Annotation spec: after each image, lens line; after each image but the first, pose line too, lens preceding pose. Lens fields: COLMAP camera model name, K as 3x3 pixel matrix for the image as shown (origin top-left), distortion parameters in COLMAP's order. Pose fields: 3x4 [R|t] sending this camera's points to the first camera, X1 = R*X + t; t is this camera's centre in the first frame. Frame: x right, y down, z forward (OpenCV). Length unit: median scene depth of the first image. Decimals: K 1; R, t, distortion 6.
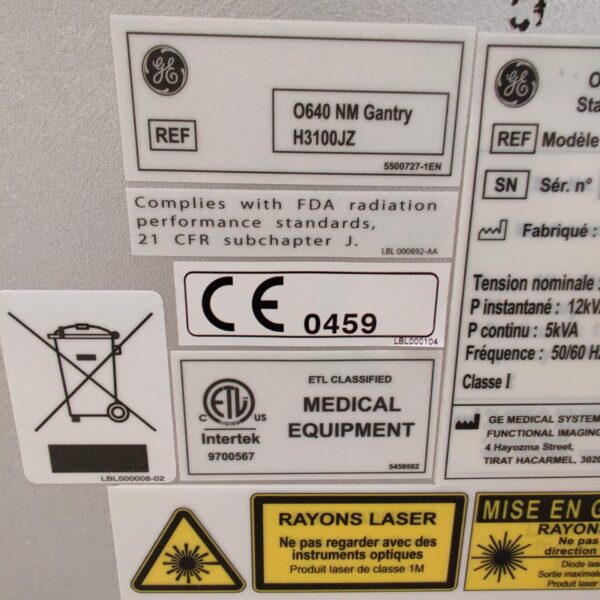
lens RADIAL K [[388.2, 0, 296.6], [0, 388.2, 303.4], [0, 0, 1]] dist [0.014964, -0.010001]
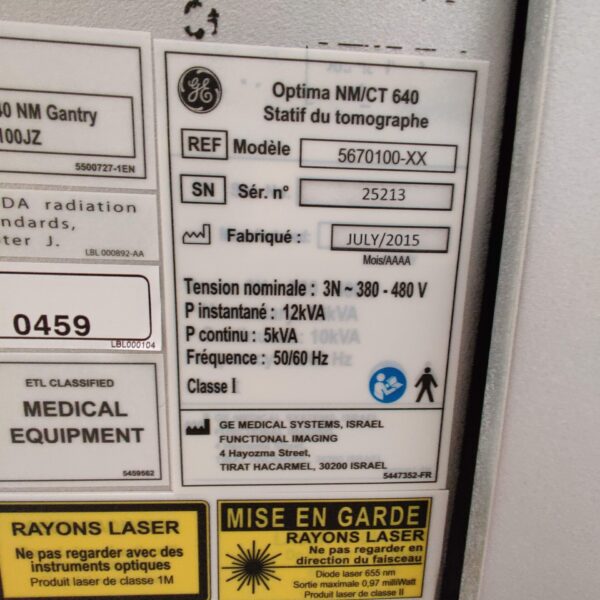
lens RADIAL K [[388.2, 0, 297.4], [0, 388.2, 299.5], [0, 0, 1]] dist [0.014964, -0.010001]
pose [[0.999149, 0.018241, 0.036981, 0.681213], [-0.017083, 0.999361, -0.031392, 0.007329], [-0.037530, 0.030734, 0.998823, -0.005624]]
